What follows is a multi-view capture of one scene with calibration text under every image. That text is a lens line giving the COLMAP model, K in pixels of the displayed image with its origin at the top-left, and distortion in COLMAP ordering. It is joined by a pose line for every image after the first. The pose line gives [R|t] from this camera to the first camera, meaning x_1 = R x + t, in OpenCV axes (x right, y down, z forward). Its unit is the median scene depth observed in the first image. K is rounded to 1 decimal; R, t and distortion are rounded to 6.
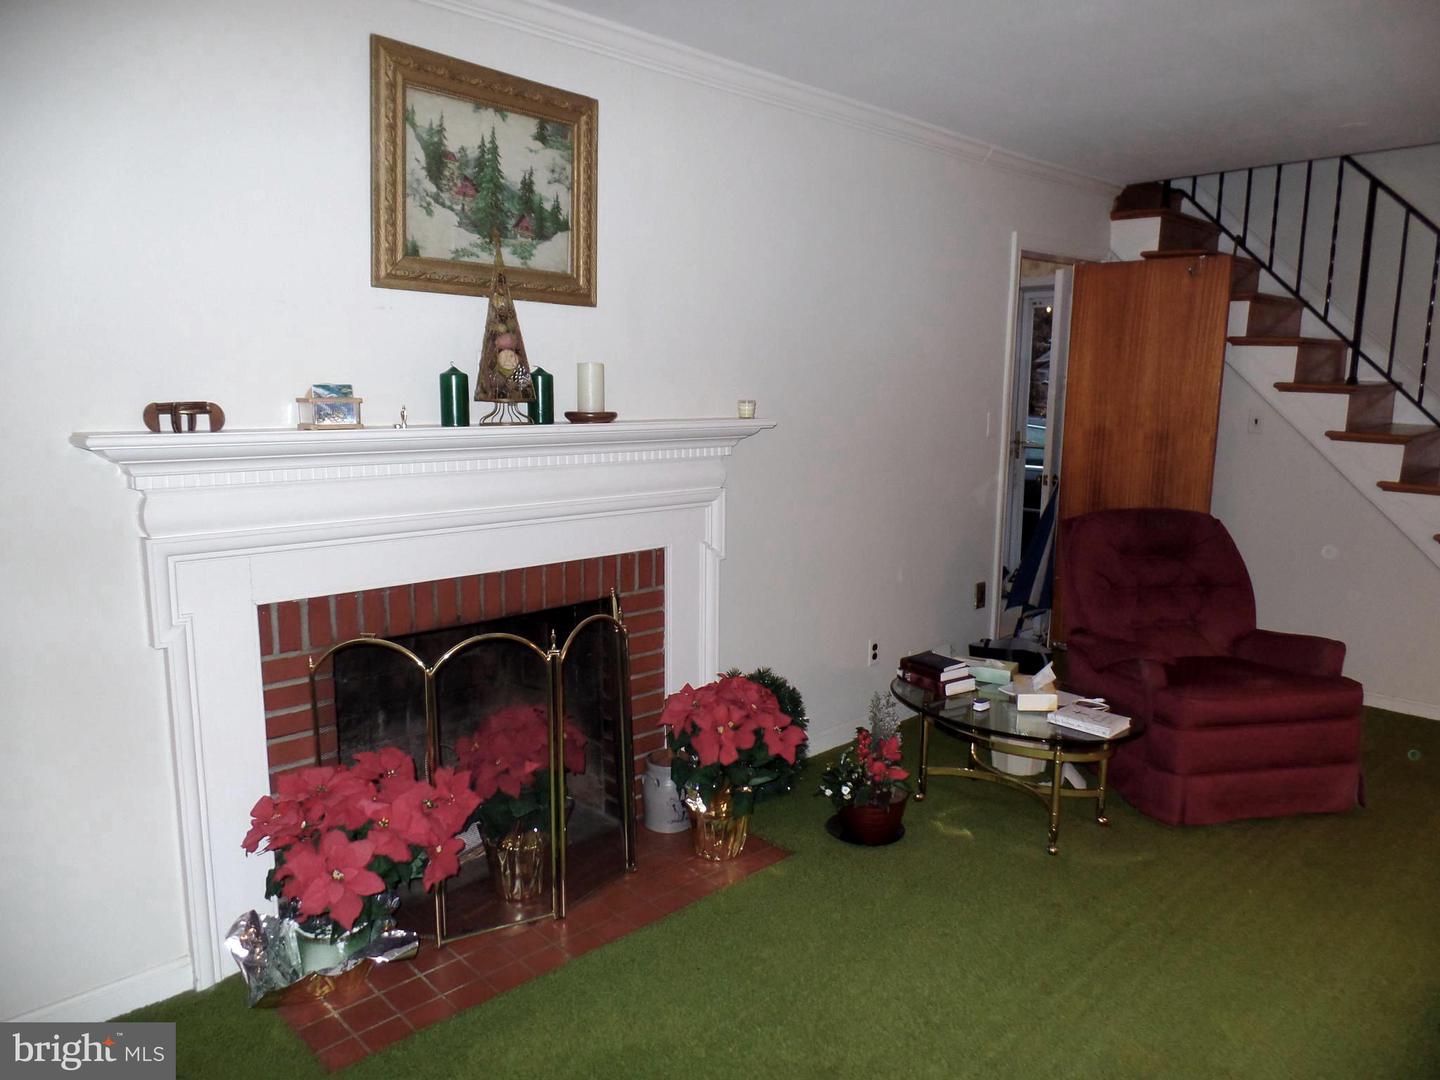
lens RADIAL K [[985.8, 0, 720.0], [0, 985.8, 540.0], [0, 0, 1]] dist [0.007058, -0.000404]
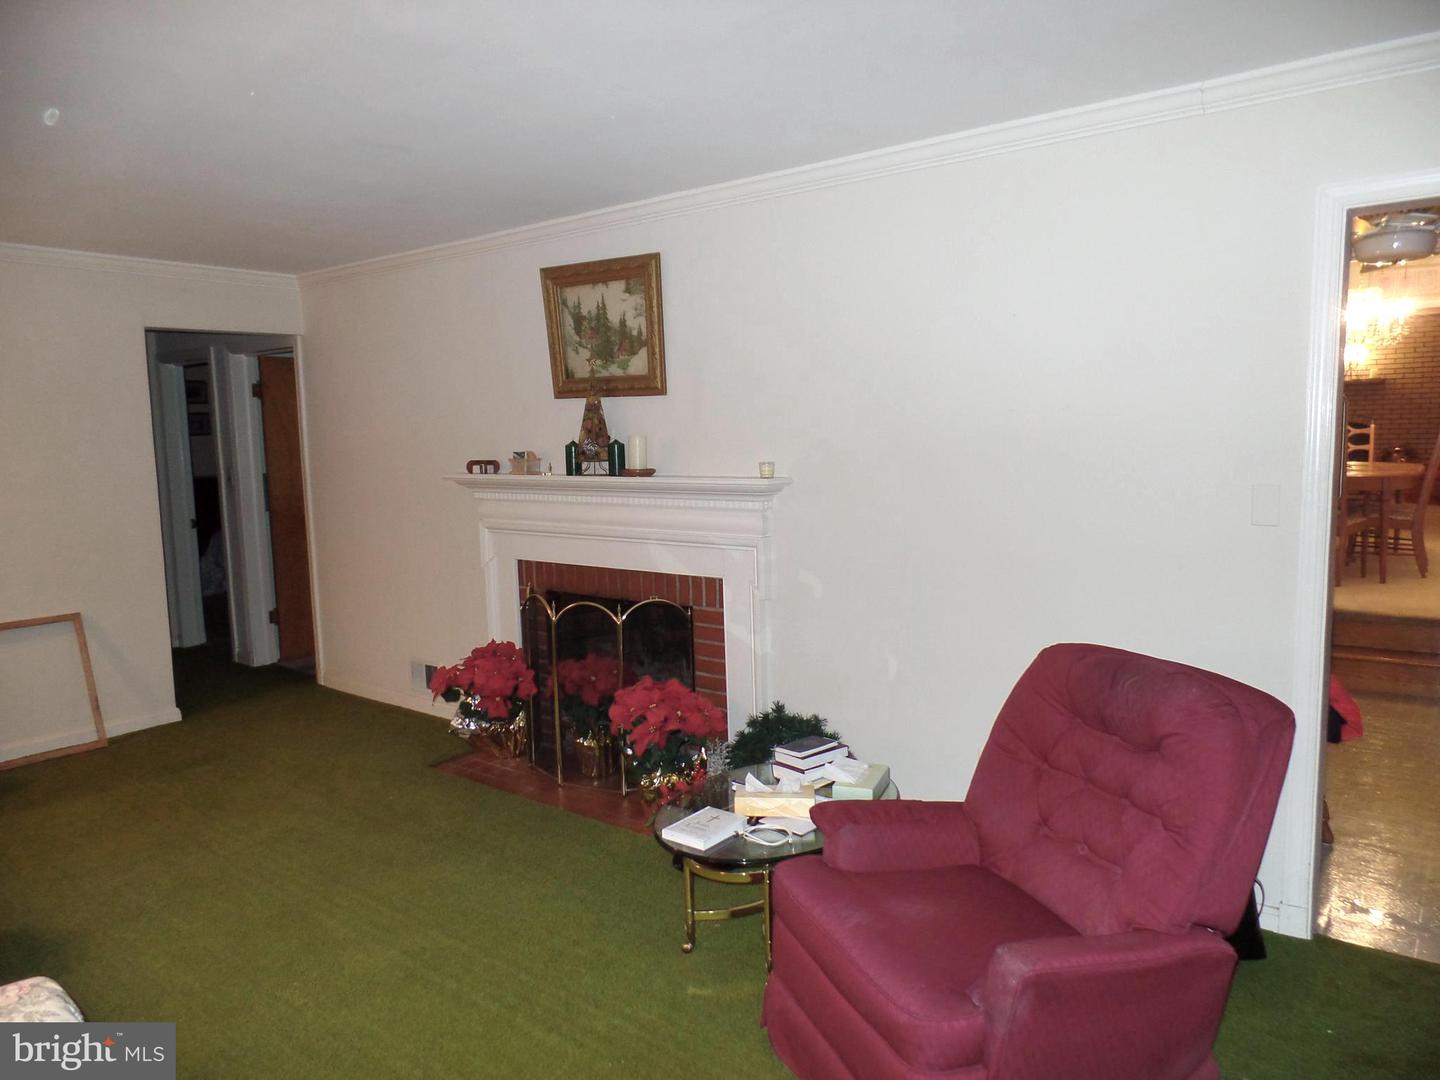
lens RADIAL K [[985.8, 0, 720.0], [0, 985.8, 540.0], [0, 0, 1]] dist [0.007058, -0.000404]
pose [[0.157500, 0.095648, -0.982876, 1.410748], [-0.134746, 0.988071, 0.074561, -0.160596], [0.978283, 0.120695, 0.168510, 0.944632]]
